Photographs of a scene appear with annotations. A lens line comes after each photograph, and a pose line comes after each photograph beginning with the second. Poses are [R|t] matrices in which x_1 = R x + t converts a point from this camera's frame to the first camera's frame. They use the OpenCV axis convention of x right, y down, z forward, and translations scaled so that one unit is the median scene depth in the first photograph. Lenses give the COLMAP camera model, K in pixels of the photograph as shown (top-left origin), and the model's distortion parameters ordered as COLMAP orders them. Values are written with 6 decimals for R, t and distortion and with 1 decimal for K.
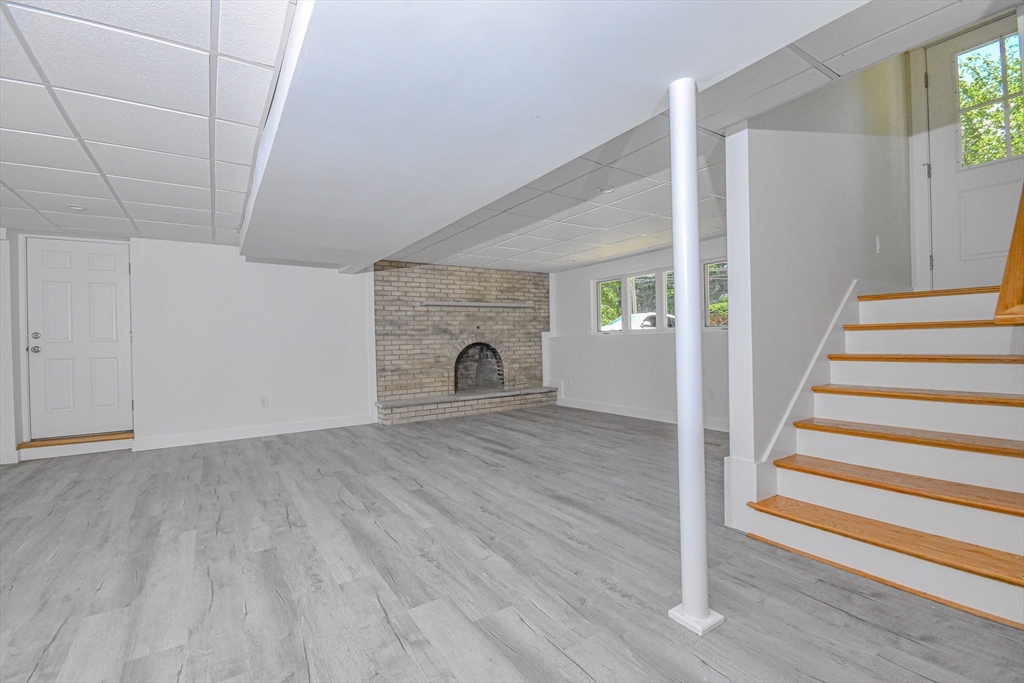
lens RADIAL K [[468.5, 0, 510.8], [0, 468.5, 357.7], [0, 0, 1]] dist [-0.000770, -0.000326]
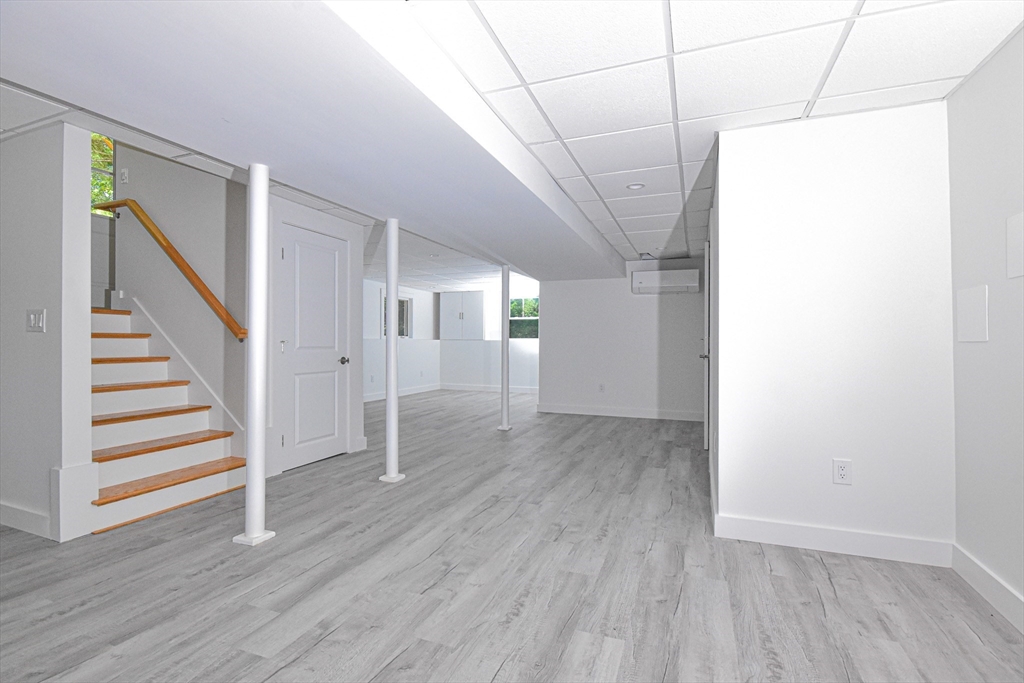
lens RADIAL K [[468.5, 0, 510.8], [0, 468.5, 357.7], [0, 0, 1]] dist [-0.000770, -0.000326]
pose [[-0.596417, -0.004424, 0.802663, -1.114528], [0.034168, 0.998938, 0.030895, -0.018034], [-0.801947, 0.045852, -0.595632, 1.080941]]
